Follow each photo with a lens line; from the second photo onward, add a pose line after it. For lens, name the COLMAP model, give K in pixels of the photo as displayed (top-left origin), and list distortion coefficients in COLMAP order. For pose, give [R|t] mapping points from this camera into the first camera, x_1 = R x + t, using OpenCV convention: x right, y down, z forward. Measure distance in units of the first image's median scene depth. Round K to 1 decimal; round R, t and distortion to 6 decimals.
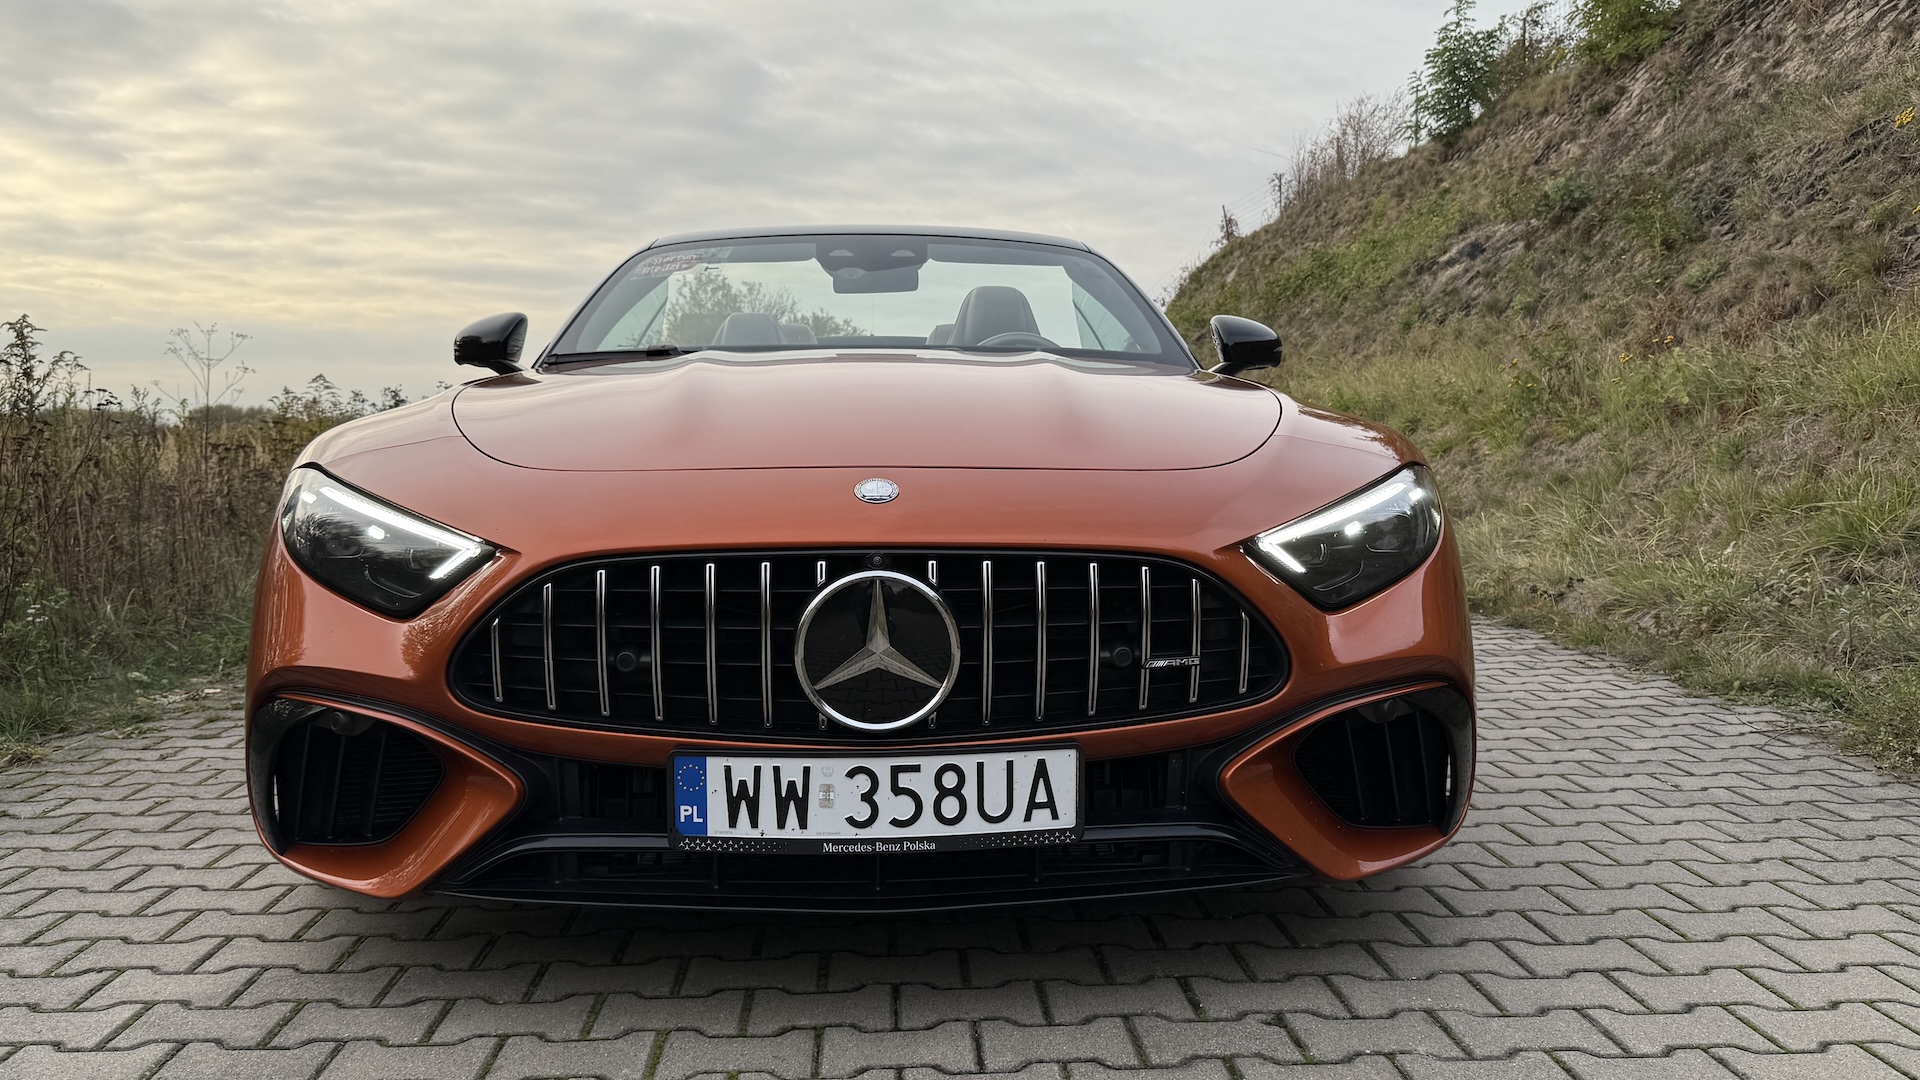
lens RADIAL K [[1555.2, 0, 969.5], [0, 1555.2, 506.3], [0, 0, 1]] dist [0.096537, -0.175071]
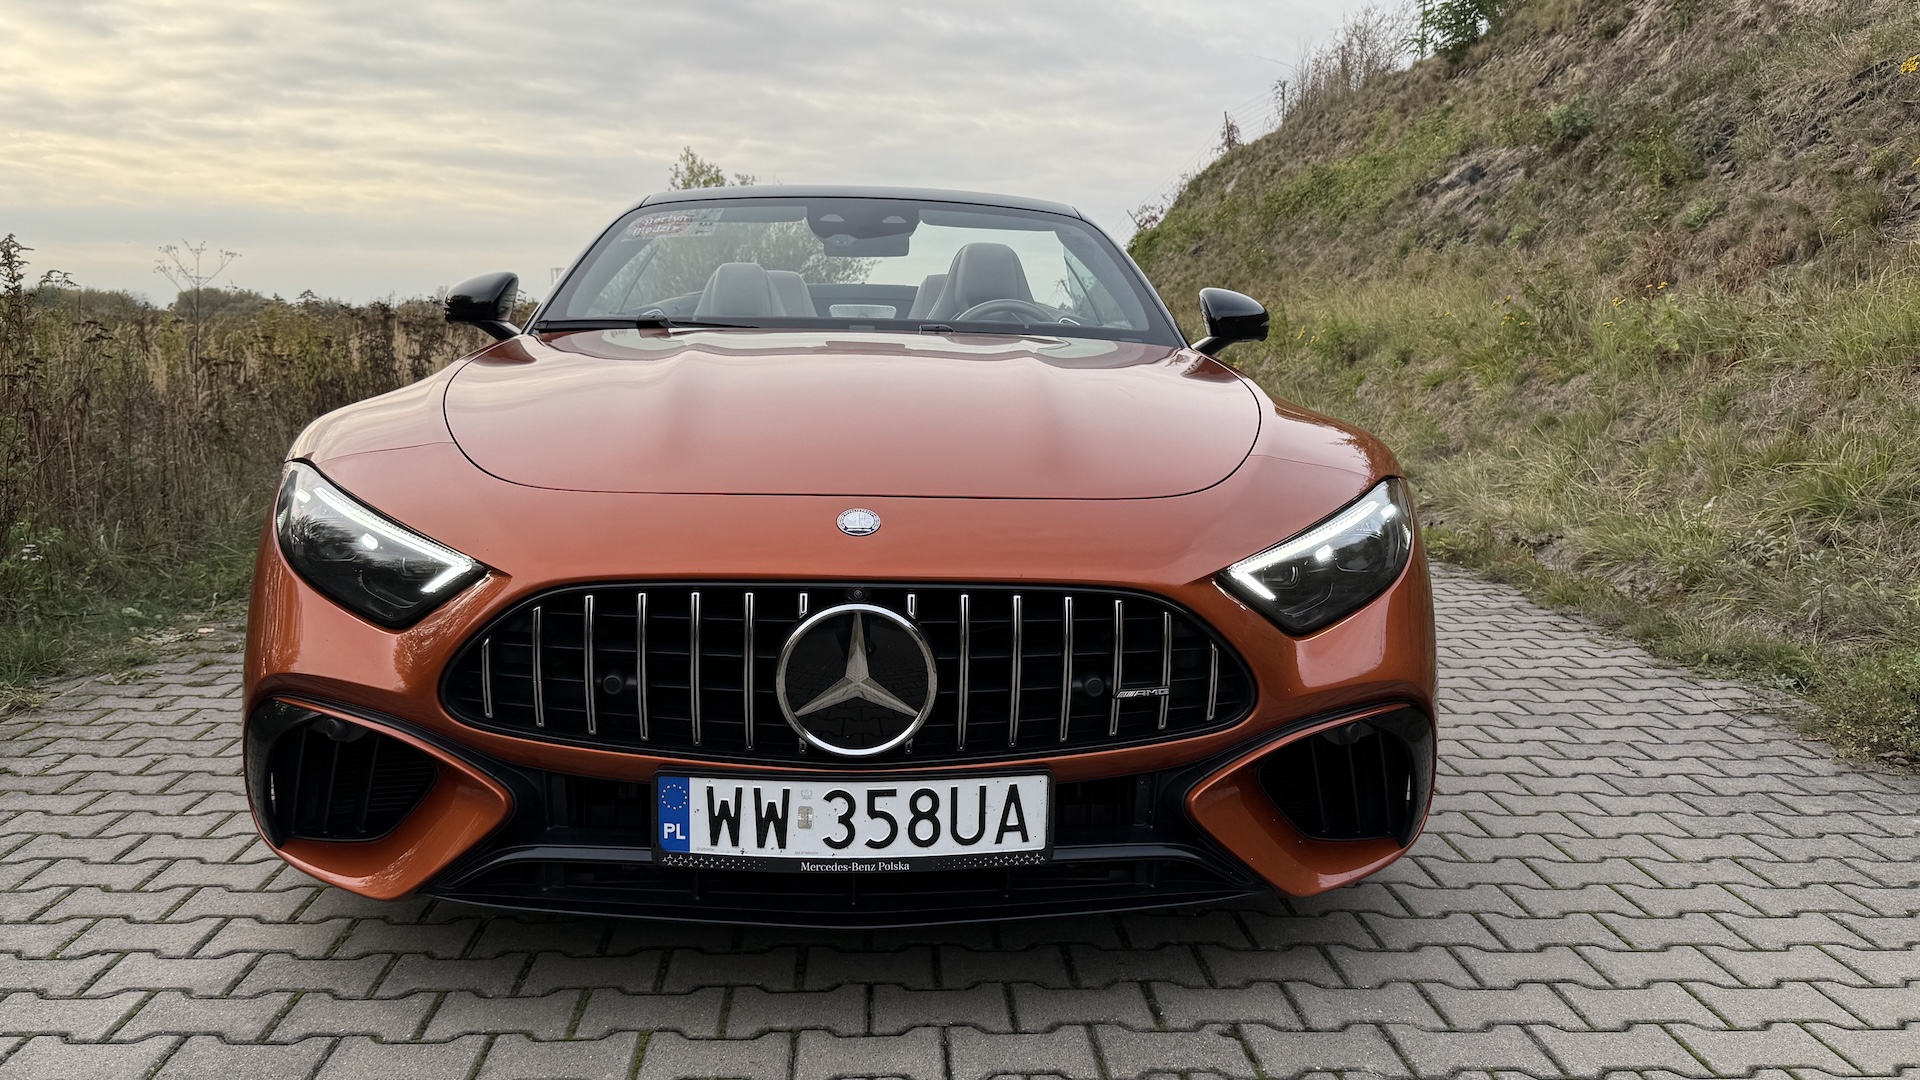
lens RADIAL K [[1557.3, 0, 966.1], [0, 1557.3, 500.3], [0, 0, 1]] dist [0.098621, -0.182215]
pose [[0.999775, 0.020813, 0.004008, 0.006217], [-0.021013, 0.998046, 0.058839, -0.081514], [-0.002775, -0.058910, 0.998259, -0.023323]]
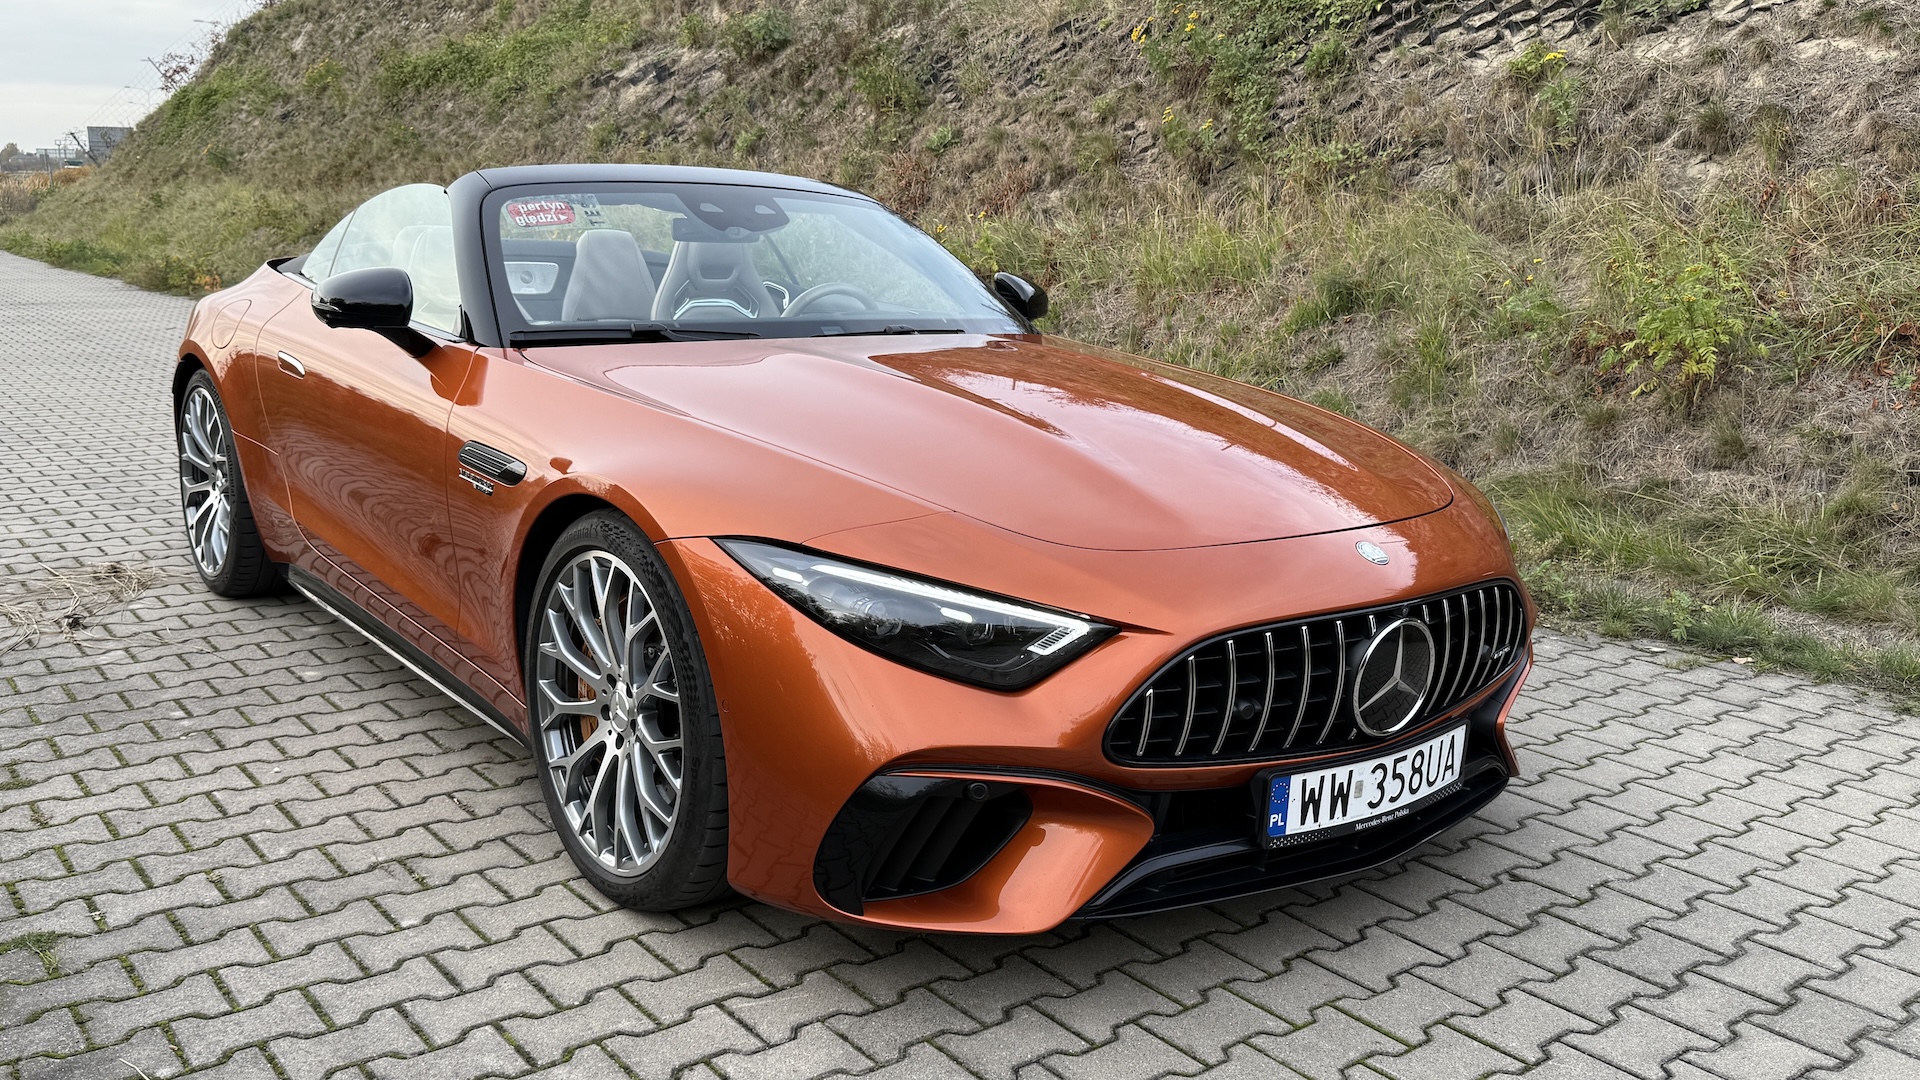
lens RADIAL K [[1542.9, 0, 960.0], [0, 1542.9, 540.0], [0, 0, 1]] dist [0.108019, -0.157008]
pose [[0.823563, -0.088073, 0.560345, -1.002324], [-0.003467, 0.987072, 0.160241, -0.213009], [-0.567214, -0.133911, 0.812611, 0.142223]]
